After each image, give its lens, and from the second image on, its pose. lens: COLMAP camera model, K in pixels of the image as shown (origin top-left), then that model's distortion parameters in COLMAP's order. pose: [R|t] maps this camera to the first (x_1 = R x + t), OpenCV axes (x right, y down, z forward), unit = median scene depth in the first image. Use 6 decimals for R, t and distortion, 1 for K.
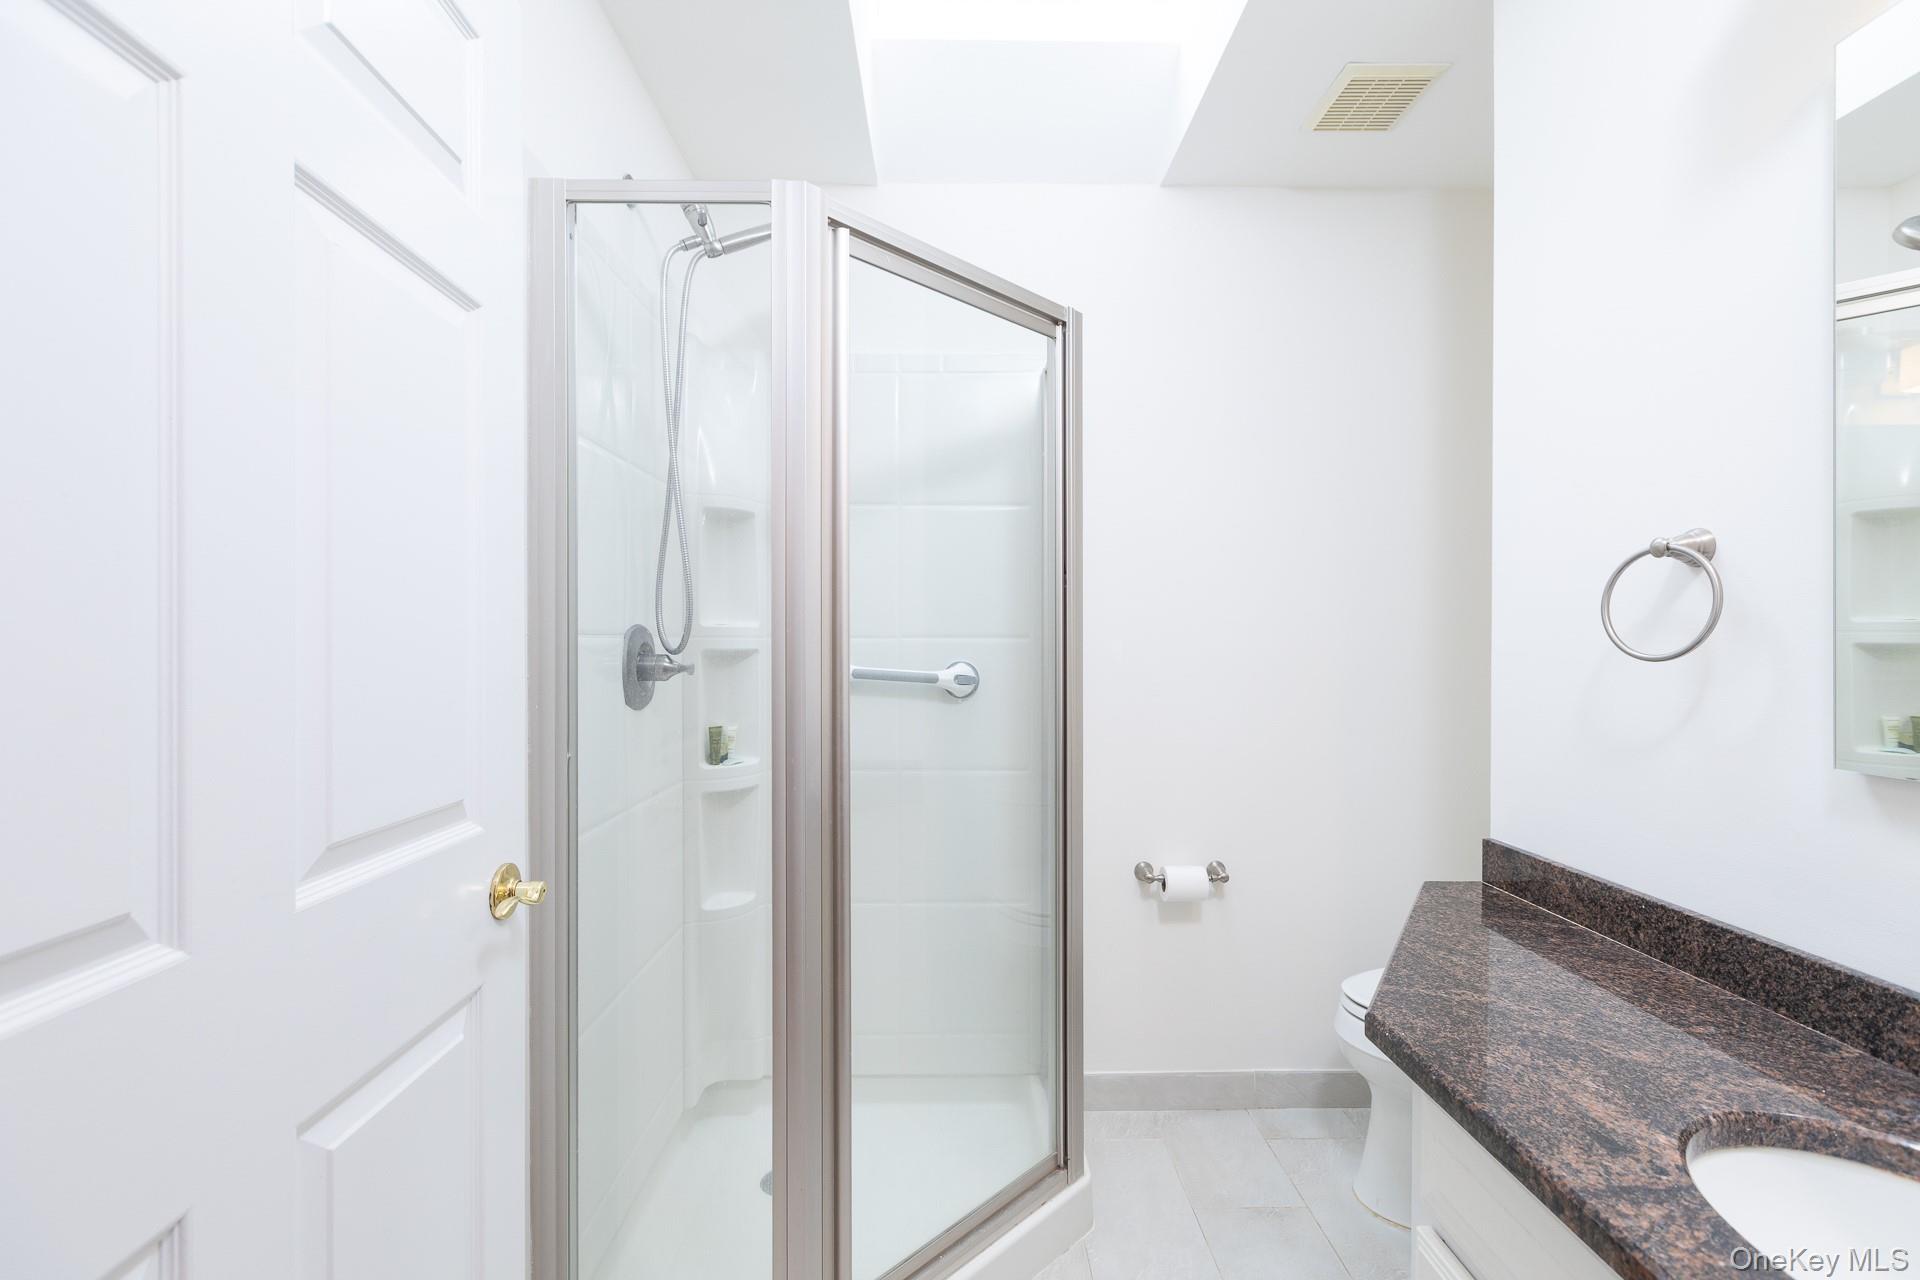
lens RADIAL K [[878.2, 0, 959.3], [0, 878.2, 644.1], [0, 0, 1]] dist [0.017325, -0.003799]
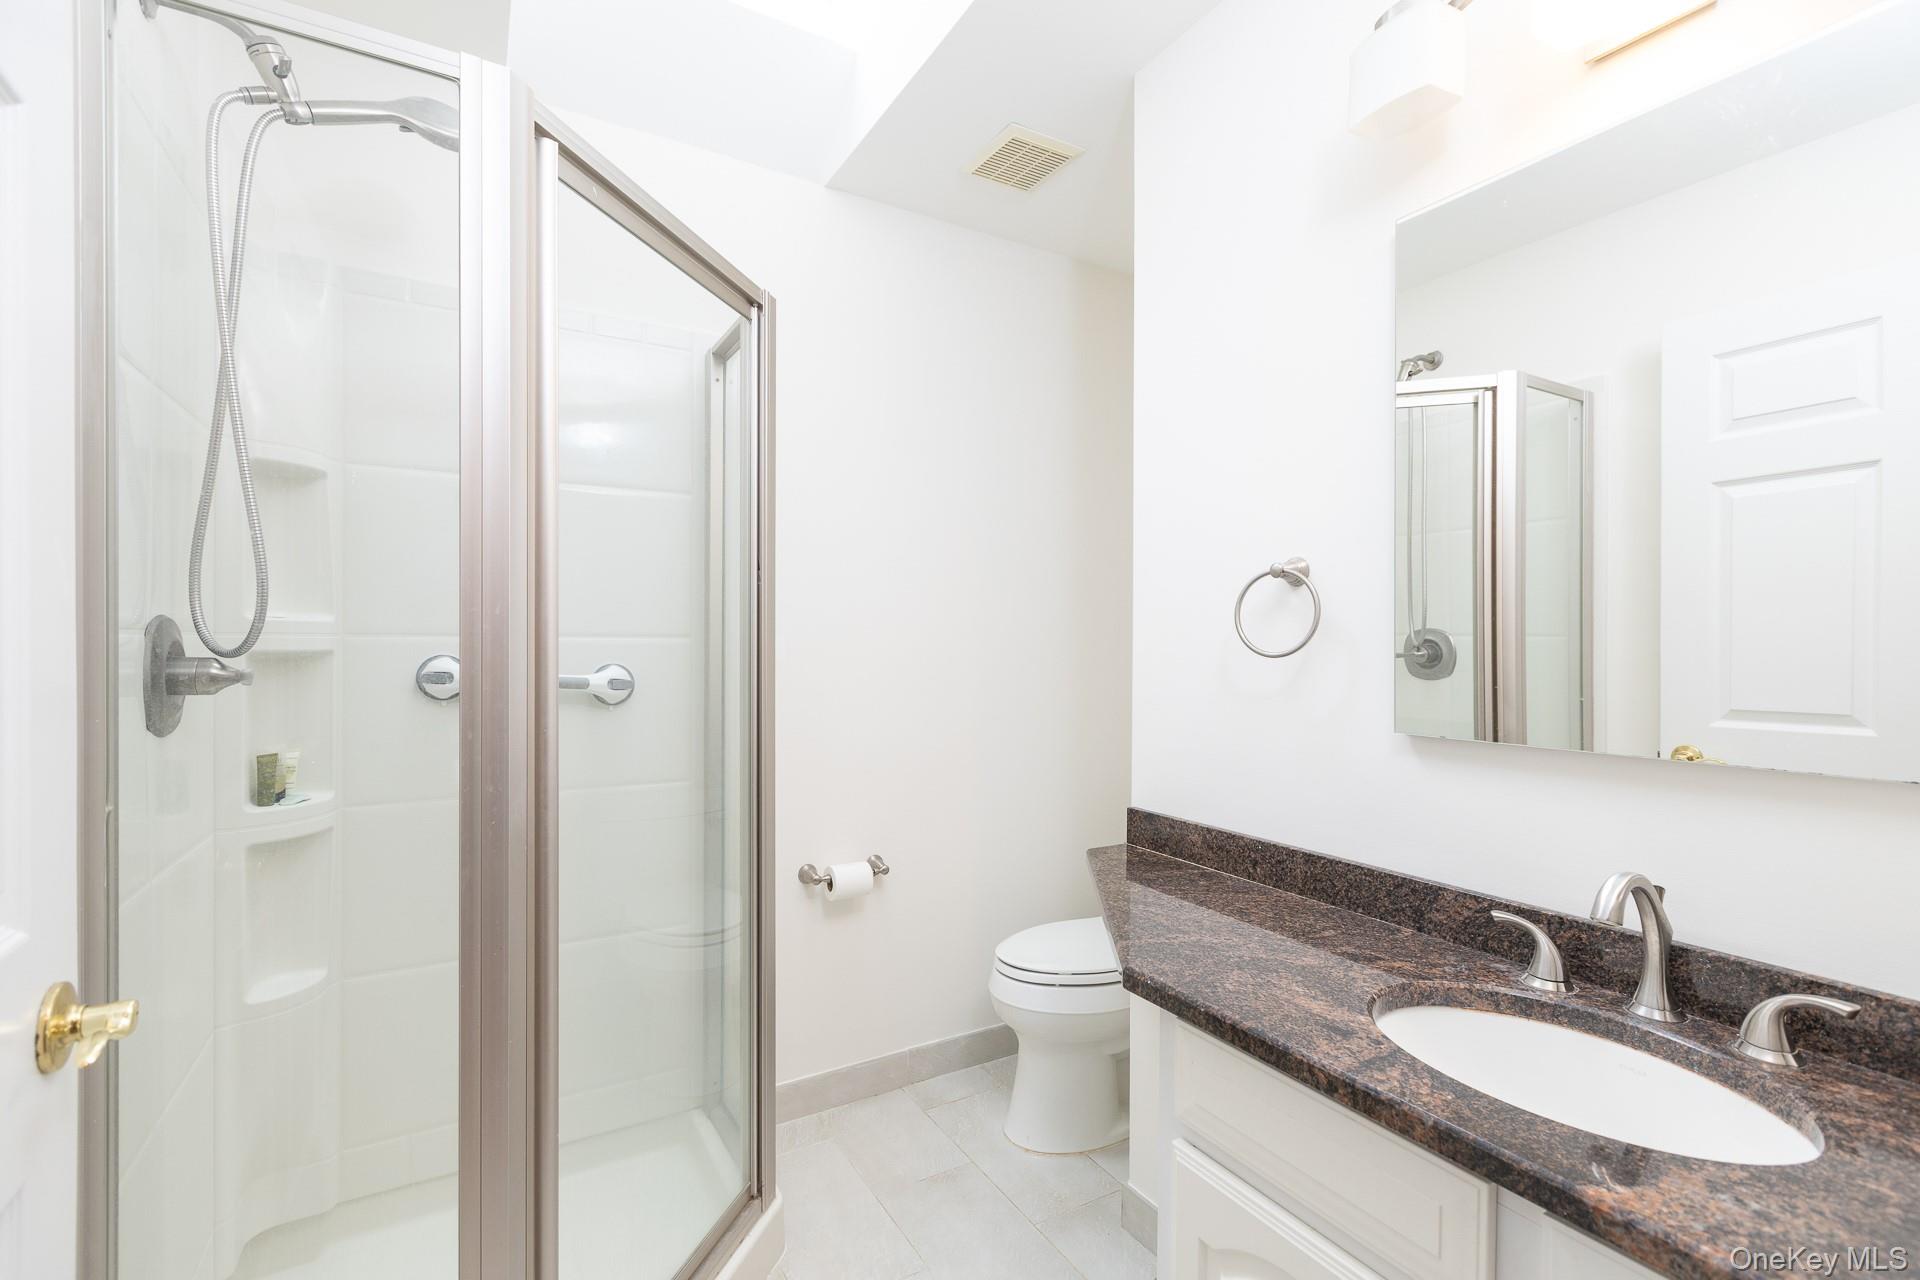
lens RADIAL K [[878.2, 0, 959.6], [0, 878.2, 645.8], [0, 0, 1]] dist [0.017325, -0.003799]
pose [[0.868015, 0.000657, 0.496538, -0.182905], [-0.000992, 0.999999, 0.000412, 0.001412], [-0.496537, -0.000850, 0.868015, 0.076443]]
